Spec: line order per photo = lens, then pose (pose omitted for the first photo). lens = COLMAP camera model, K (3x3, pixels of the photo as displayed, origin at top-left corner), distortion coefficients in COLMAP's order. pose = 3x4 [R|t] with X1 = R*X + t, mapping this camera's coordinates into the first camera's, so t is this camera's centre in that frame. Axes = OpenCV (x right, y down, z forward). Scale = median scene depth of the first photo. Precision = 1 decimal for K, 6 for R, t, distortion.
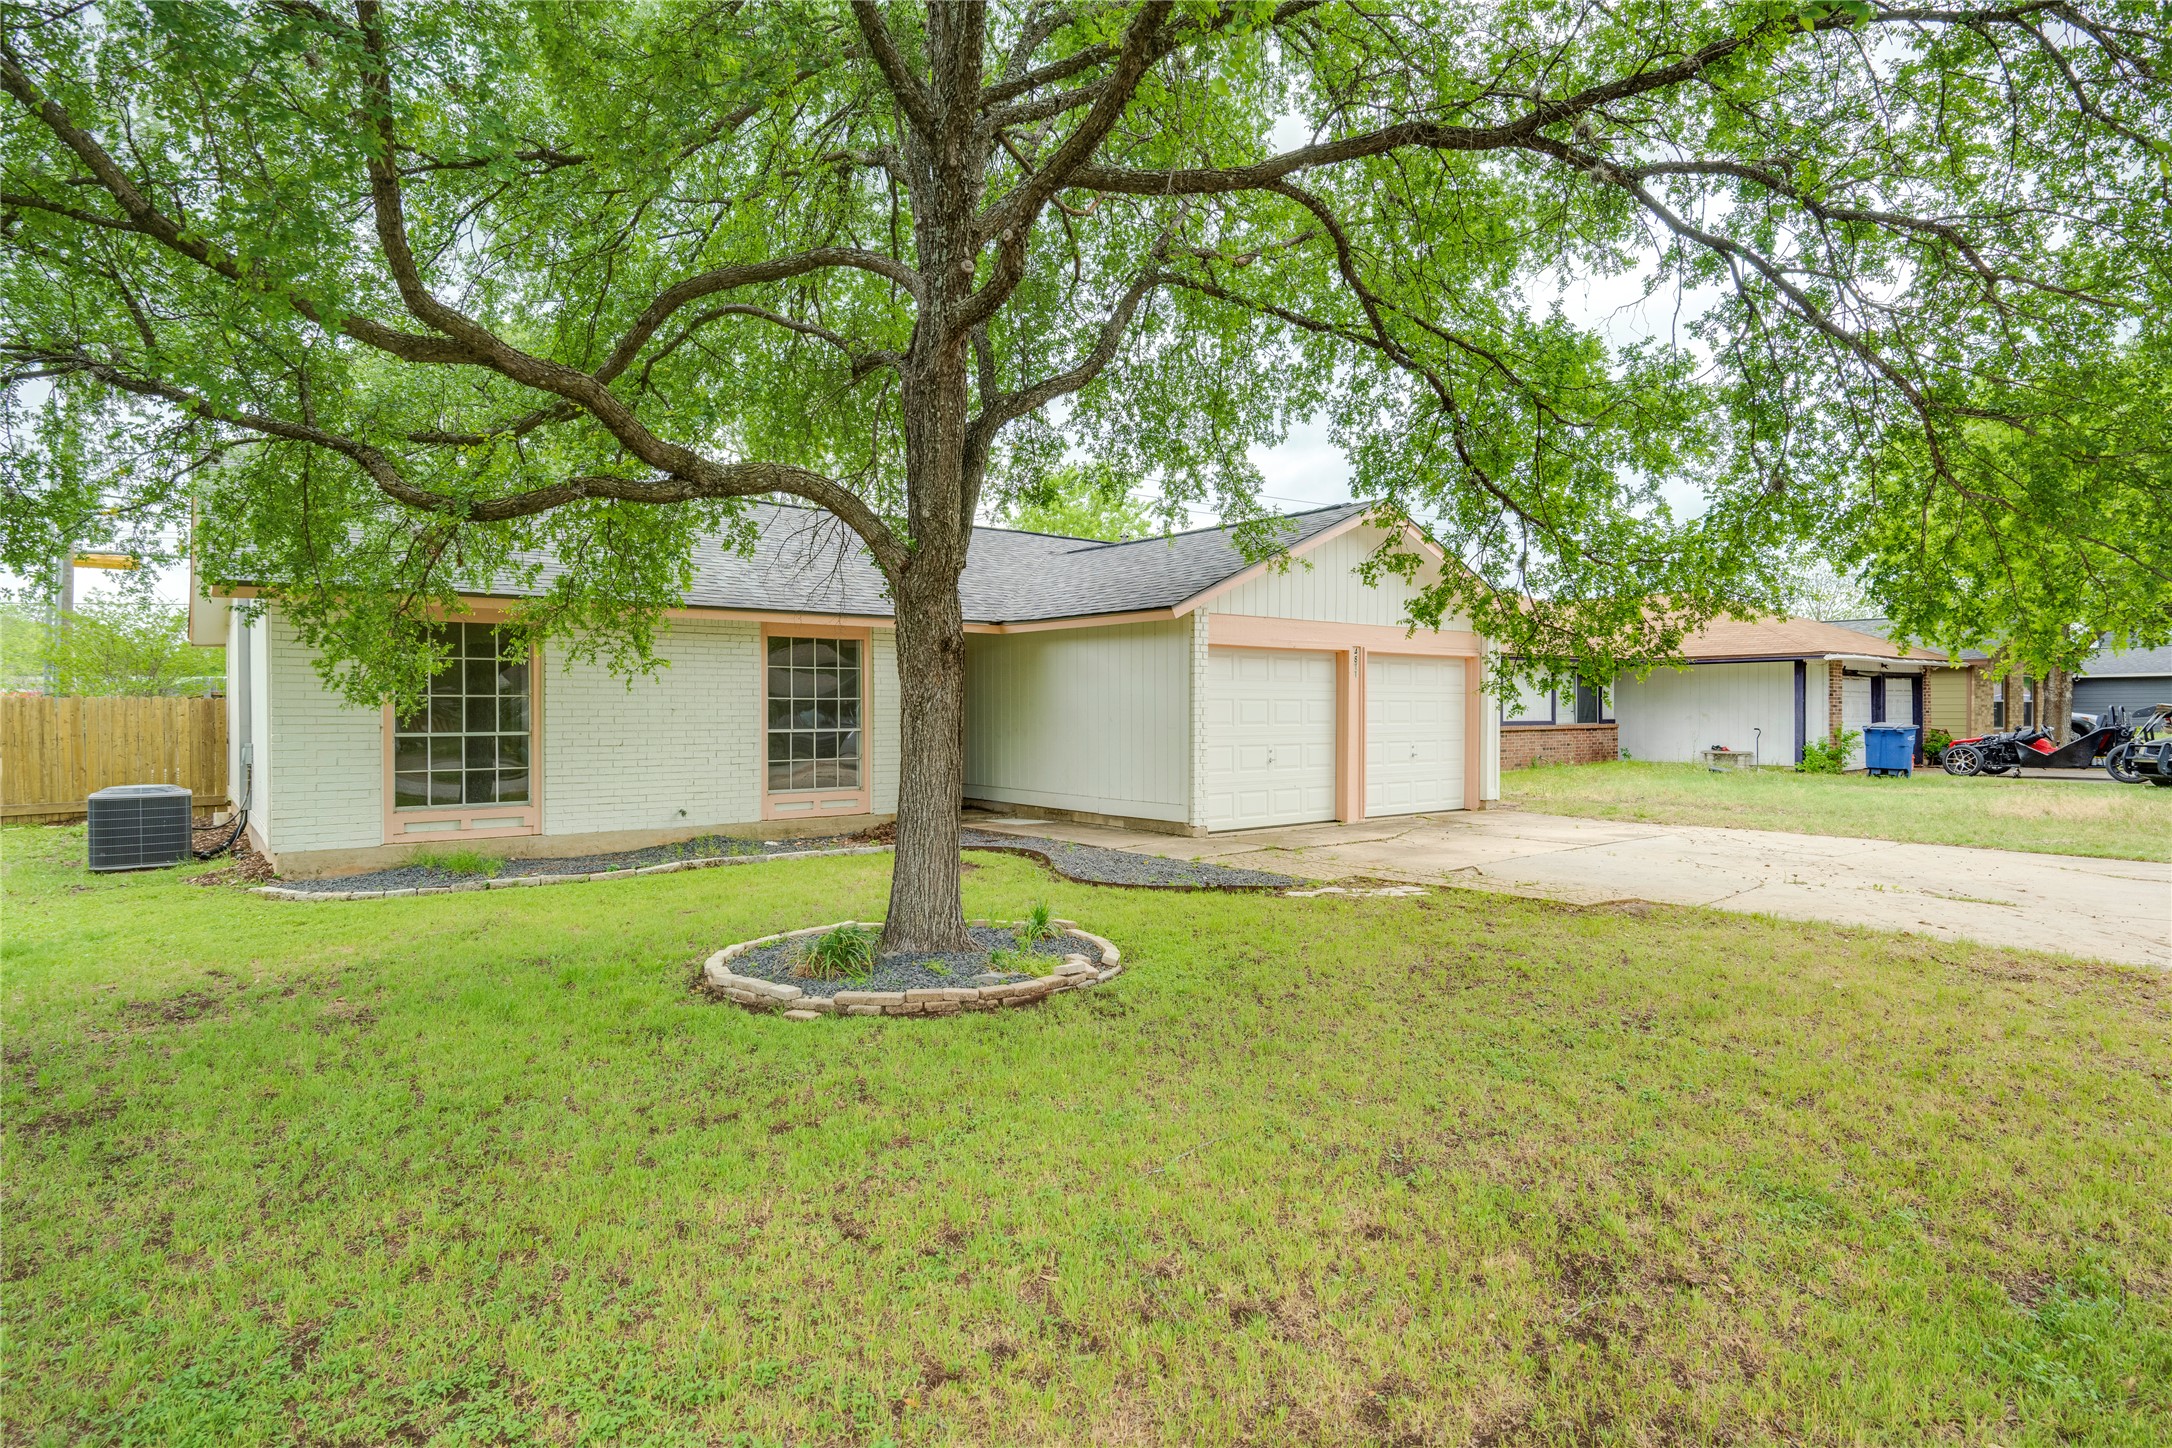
lens RADIAL K [[1165.1, 0, 1080.6], [0, 1165.1, 709.3], [0, 0, 1]] dist [-0.001569, -0.000635]
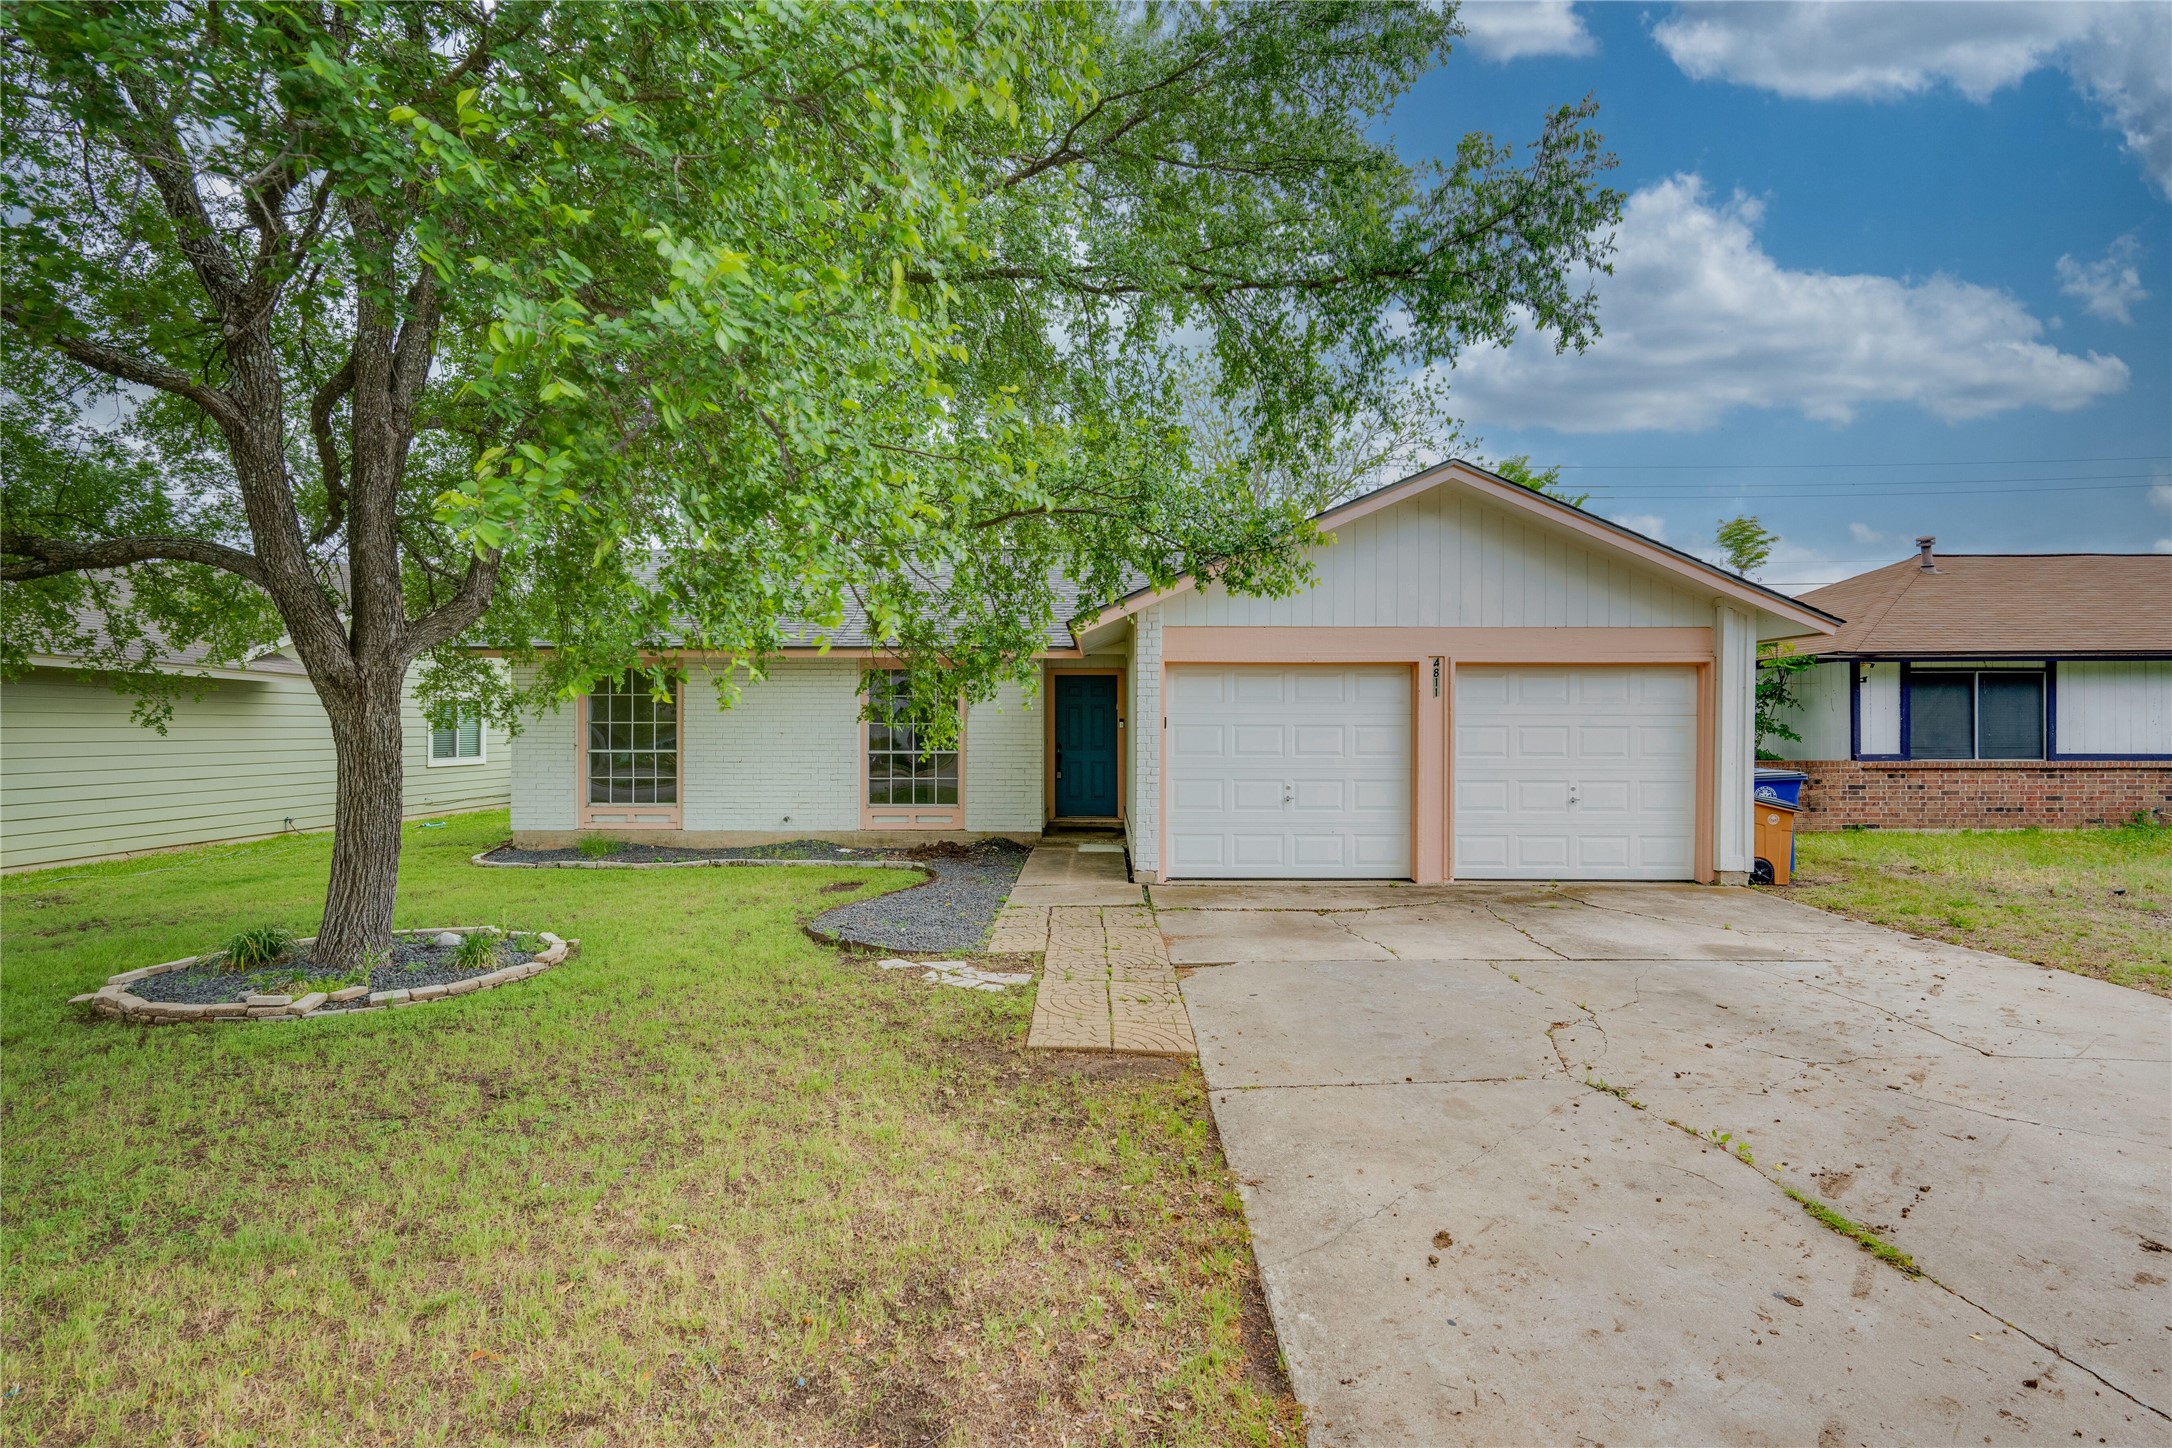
lens RADIAL K [[972.3, 0, 1083.3], [0, 972.3, 715.6], [0, 0, 1]] dist [-0.001111, -0.000206]
pose [[0.779187, -0.008259, -0.626738, 0.489387], [-0.003649, 0.999836, -0.017712, -0.001552], [0.626782, 0.016089, 0.779029, 0.378219]]
